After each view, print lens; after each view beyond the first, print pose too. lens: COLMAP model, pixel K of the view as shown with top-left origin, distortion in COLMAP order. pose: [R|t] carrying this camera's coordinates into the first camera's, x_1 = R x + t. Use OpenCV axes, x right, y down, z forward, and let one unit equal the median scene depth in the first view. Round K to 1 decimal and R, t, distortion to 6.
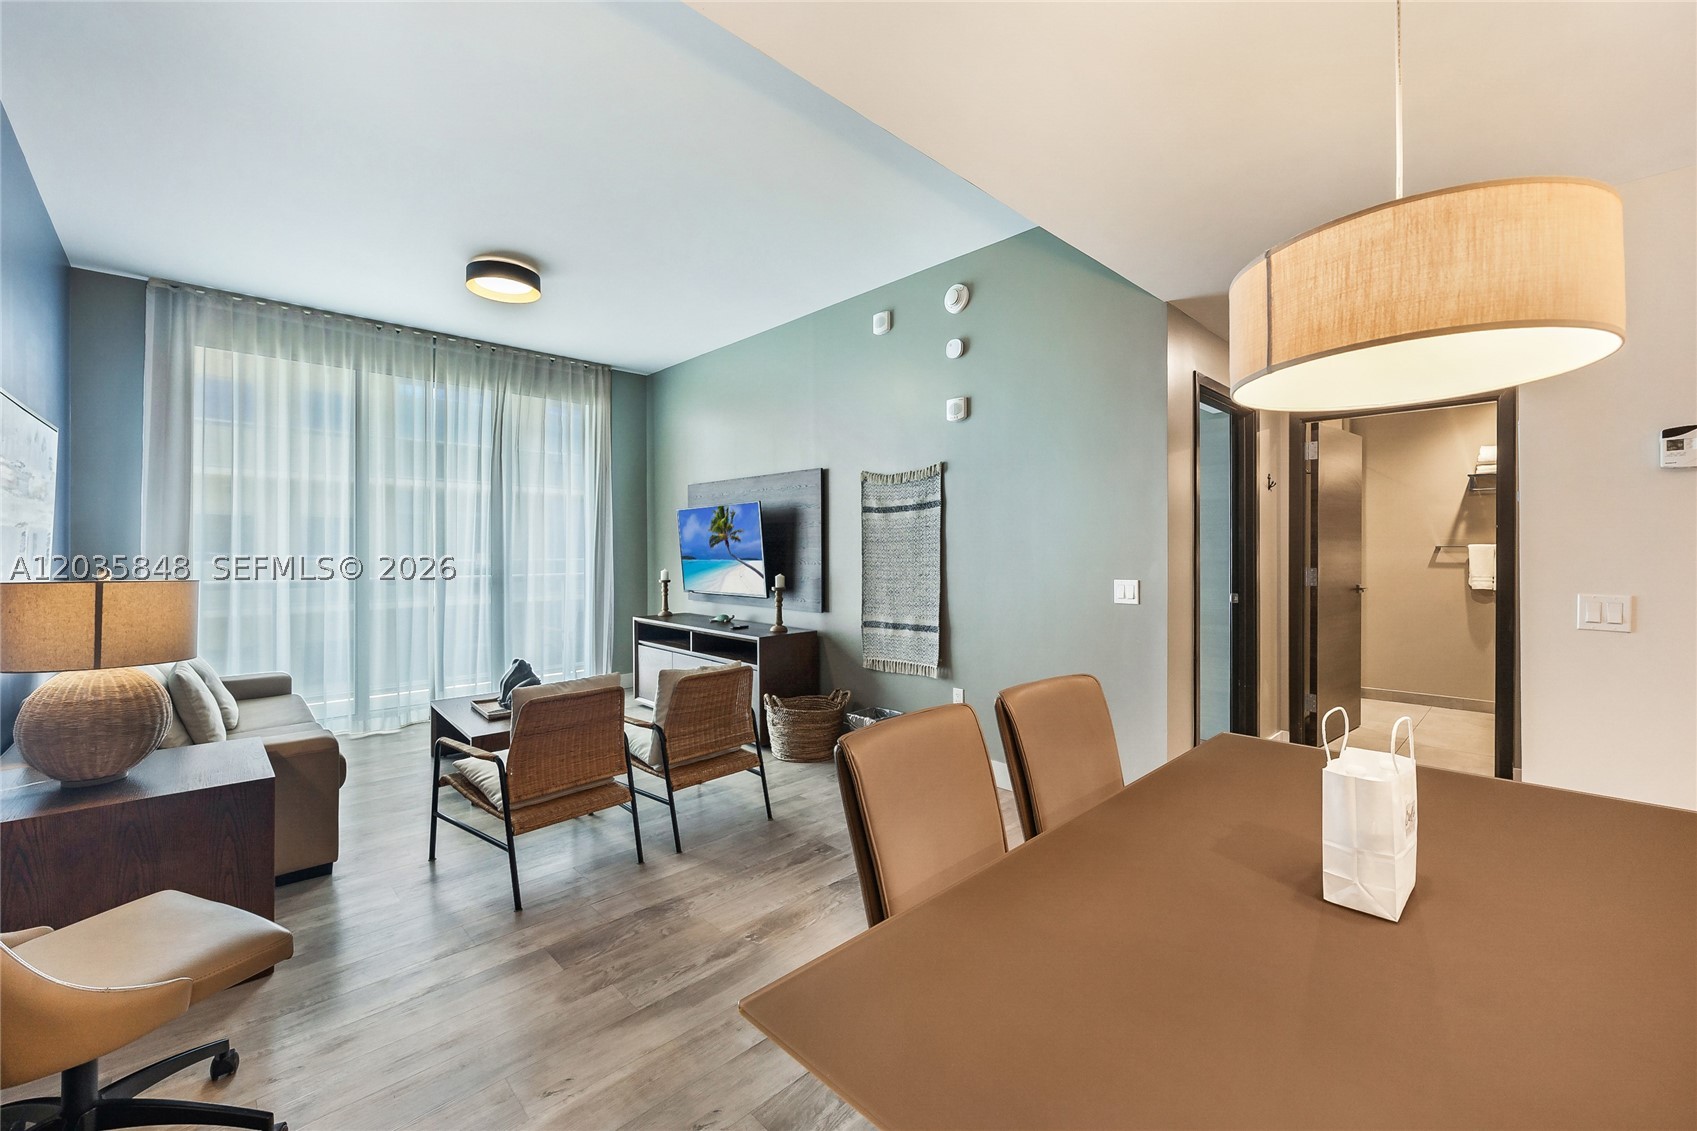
lens RADIAL K [[683.1, 0, 849.6], [0, 683.1, 553.6], [0, 0, 1]] dist [-0.005043, 0.000219]
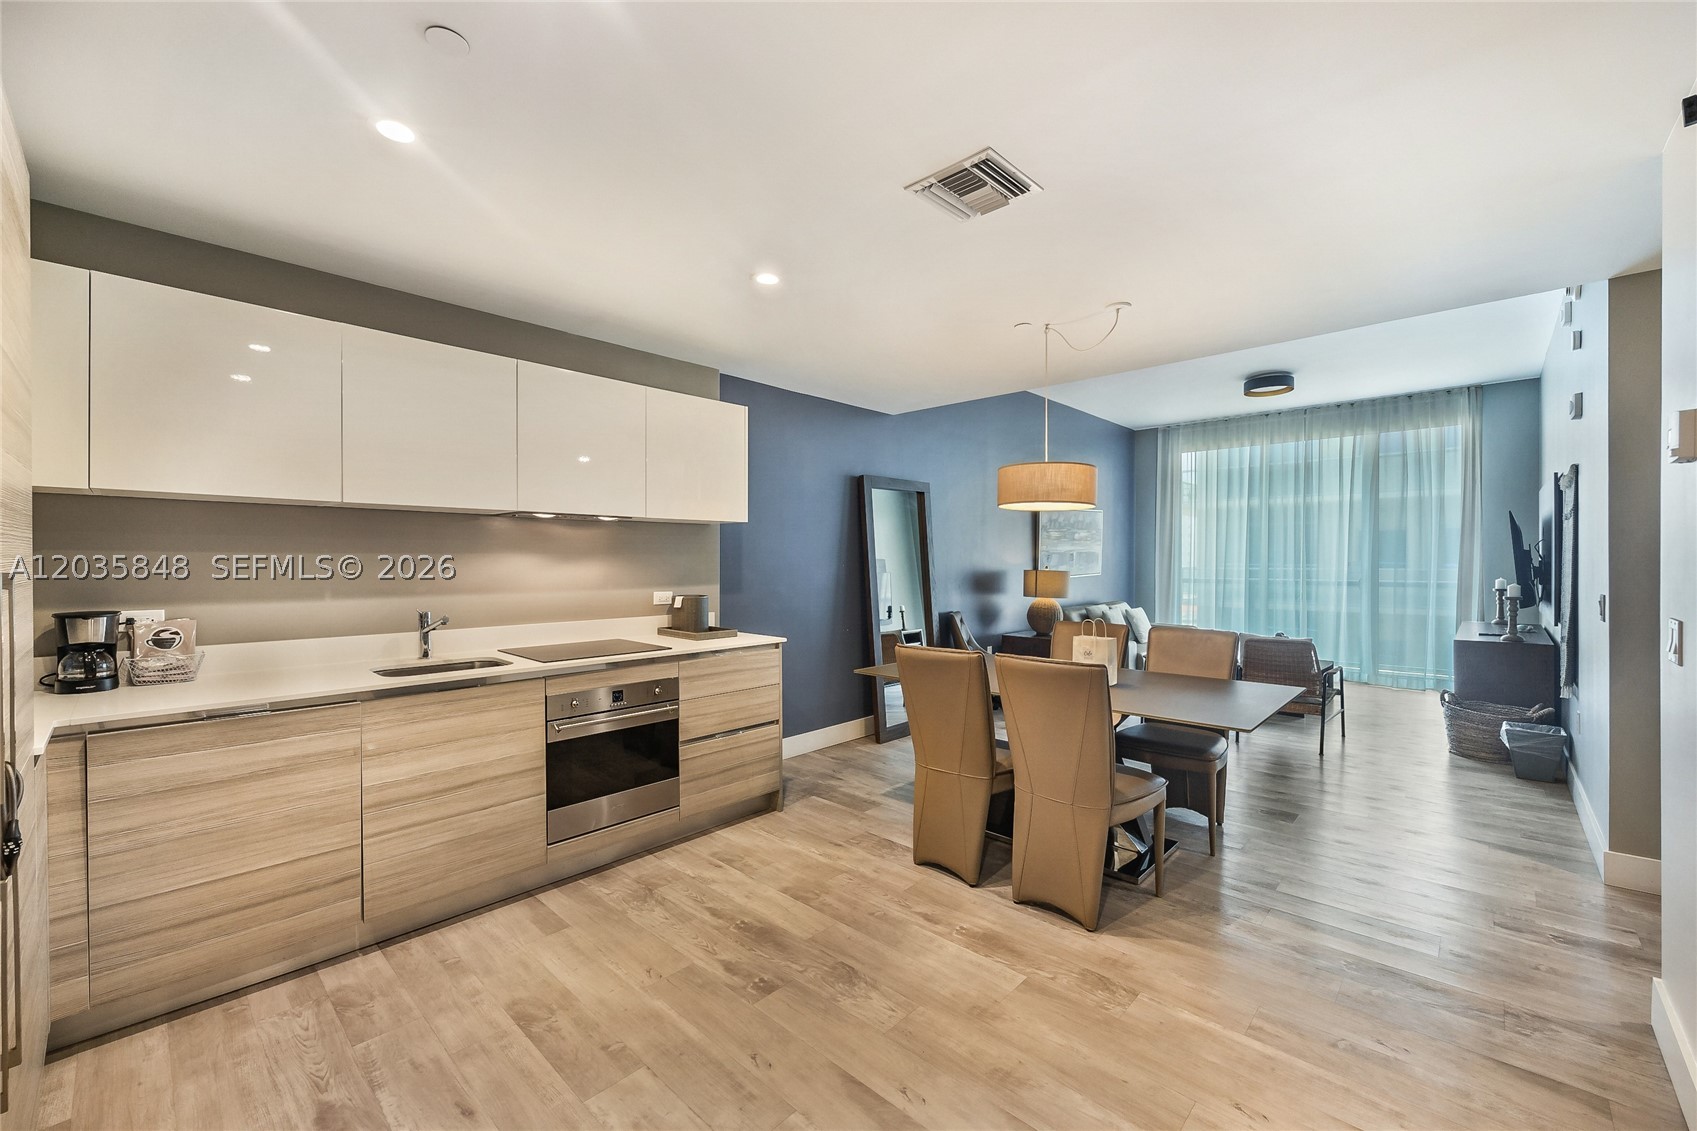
lens RADIAL K [[683.1, 0, 850.3], [0, 683.1, 559.5], [0, 0, 1]] dist [-0.005043, 0.000219]
pose [[0.048042, -0.001337, -0.998844, 0.993605], [-0.001458, 0.999998, -0.001409, -0.002659], [0.998844, 0.001524, 0.048040, -0.020239]]
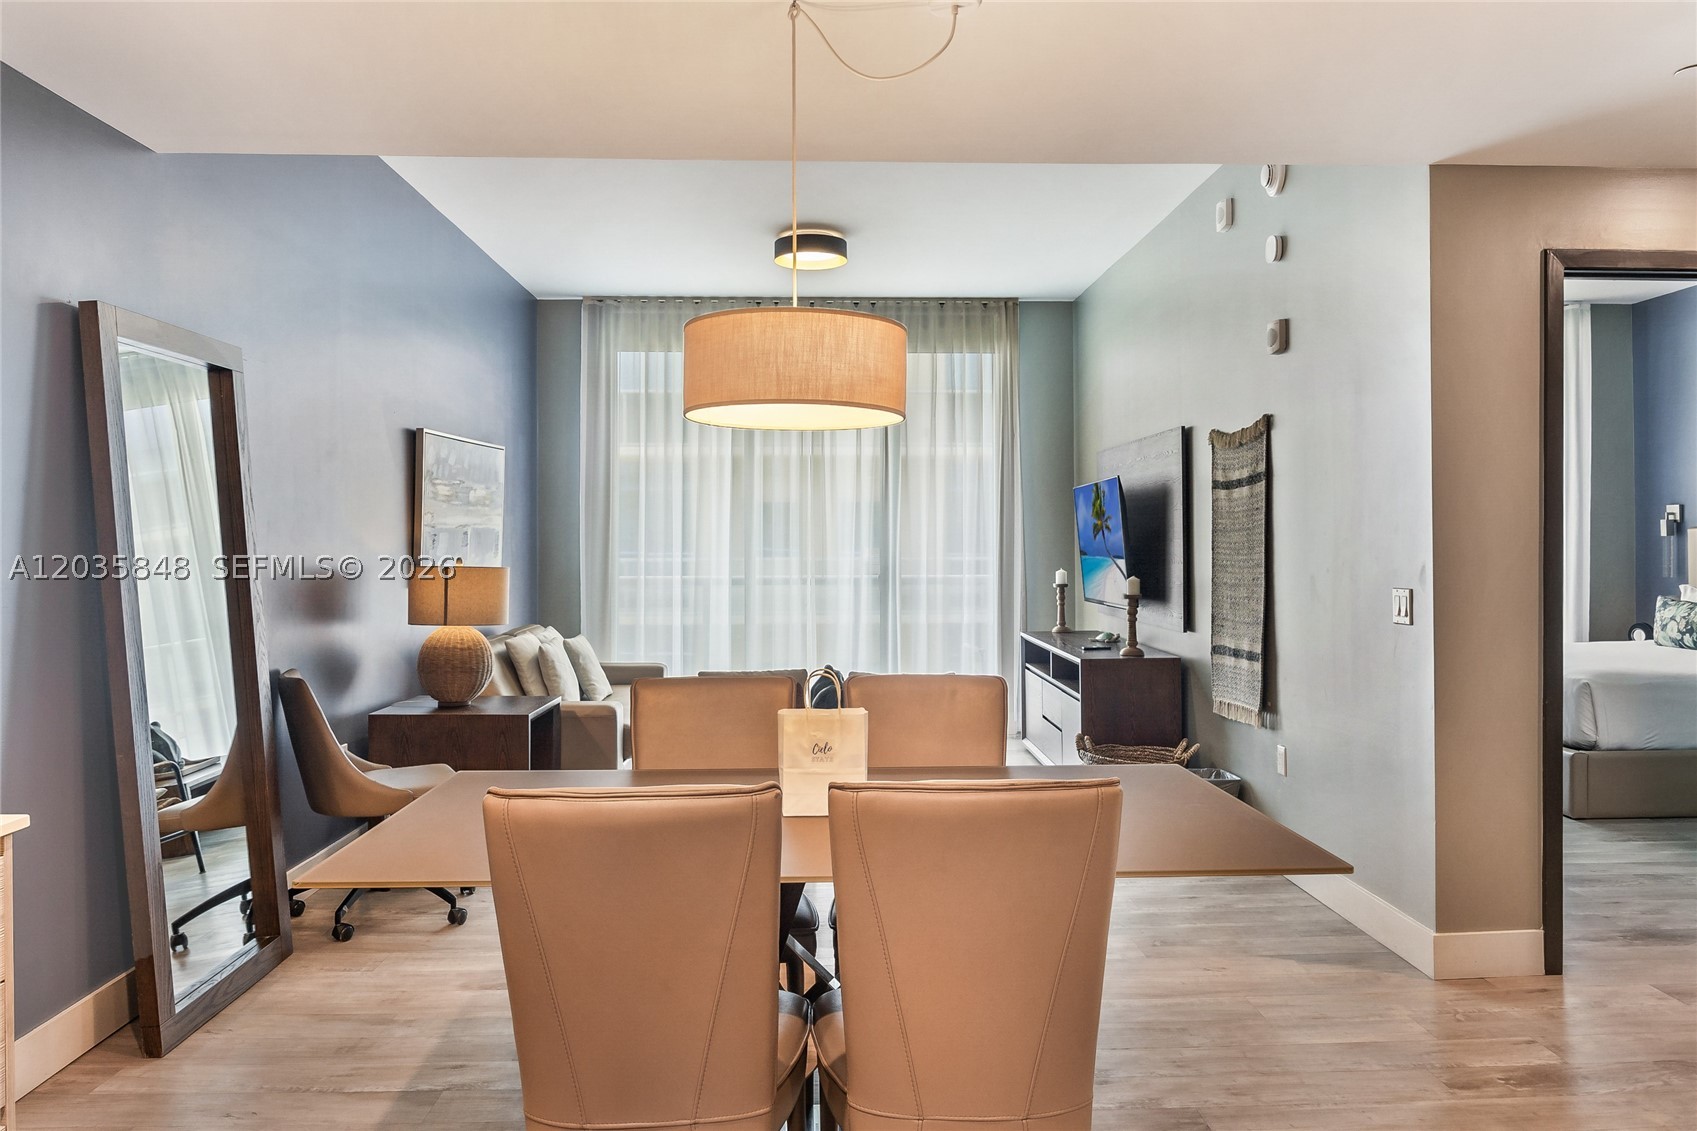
lens RADIAL K [[1227.3, 0, 849.5], [0, 1227.3, 536.8], [0, 0, 1]] dist [-0.017836, 0.002823]
pose [[0.744005, -0.005365, -0.668153, 0.634423], [0.000003, 0.999968, -0.008027, -0.001571], [0.668174, 0.005971, 0.743981, -0.192454]]
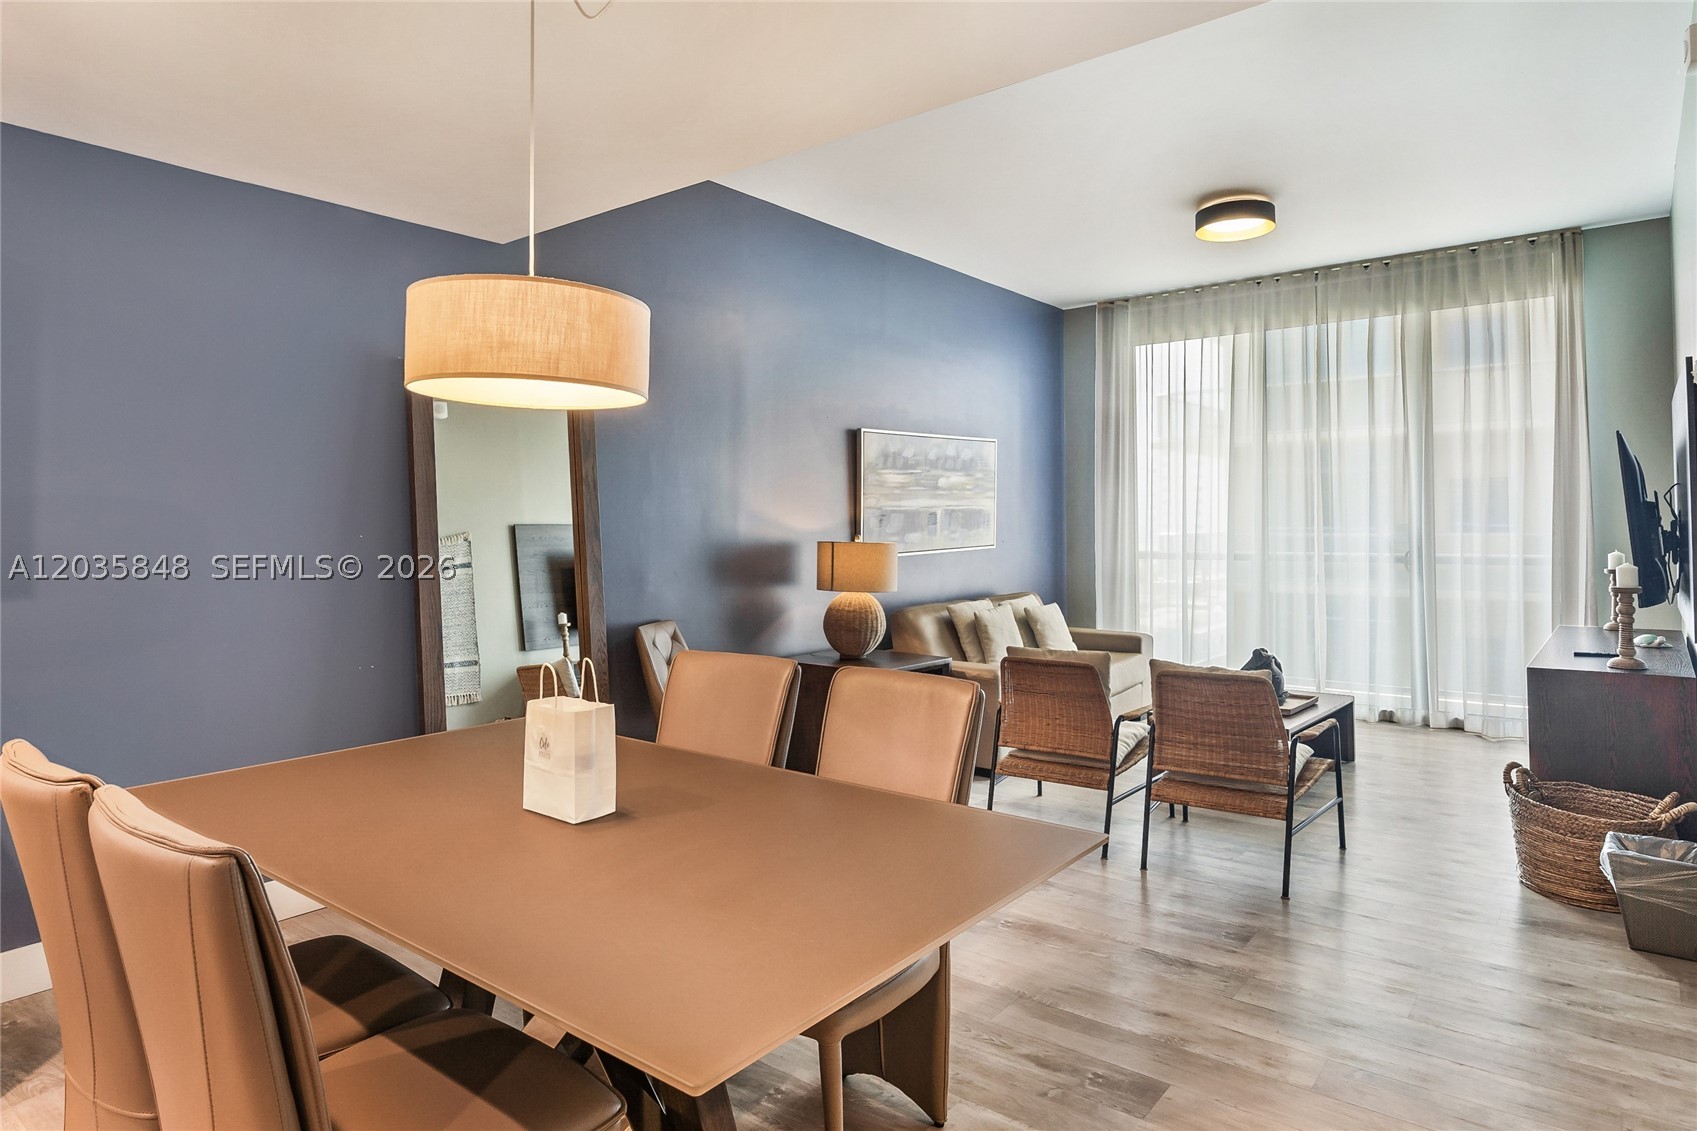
lens RADIAL K [[983.5, 0, 875.6], [0, 983.5, 504.4], [0, 0, 1]] dist [0.015519, -0.004988]
pose [[0.151360, -0.020133, -0.988274, 0.692931], [0.004438, 0.999796, -0.019688, -0.004270], [0.988469, -0.001406, 0.151419, 0.339630]]
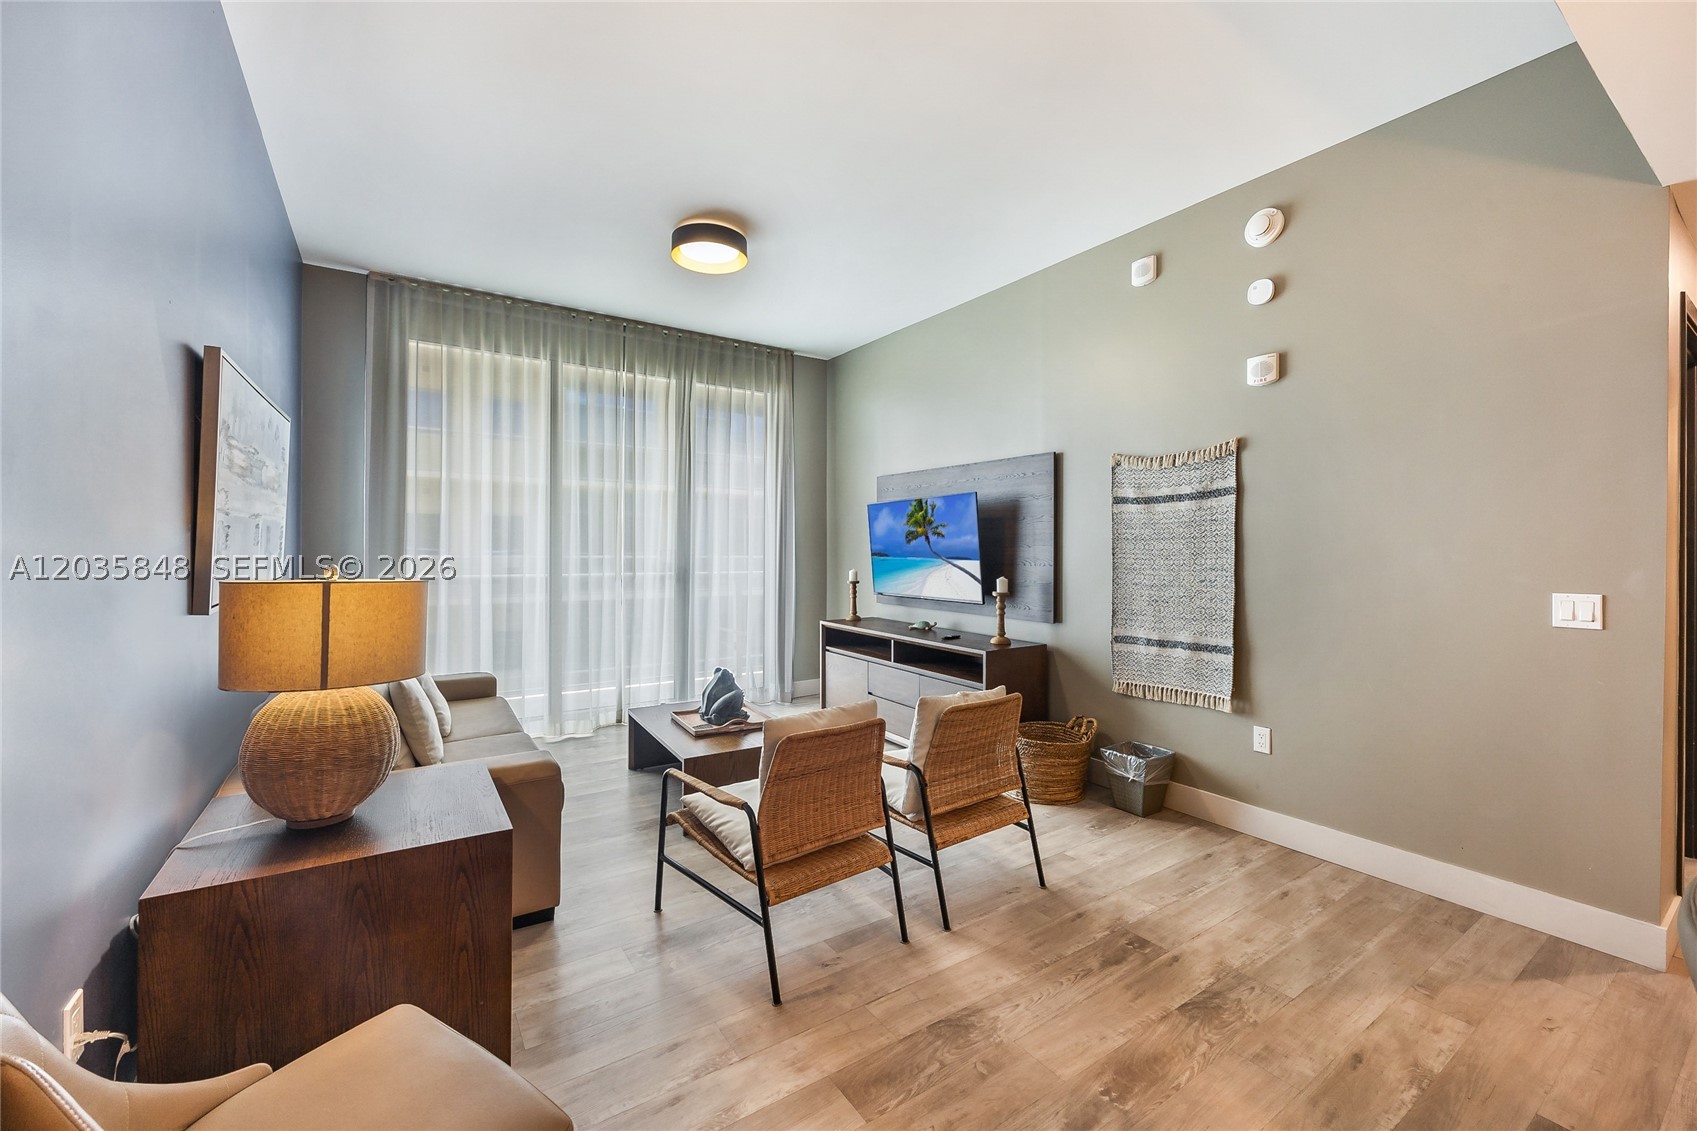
lens RADIAL K [[683.1, 0, 851.1], [0, 683.1, 552.0], [0, 0, 1]] dist [-0.005043, 0.000219]
pose [[0.984230, 0.007158, -0.176746, -0.161137], [-0.007041, 0.999974, 0.001285, -0.000527], [0.176751, -0.000020, 0.984256, 0.144855]]
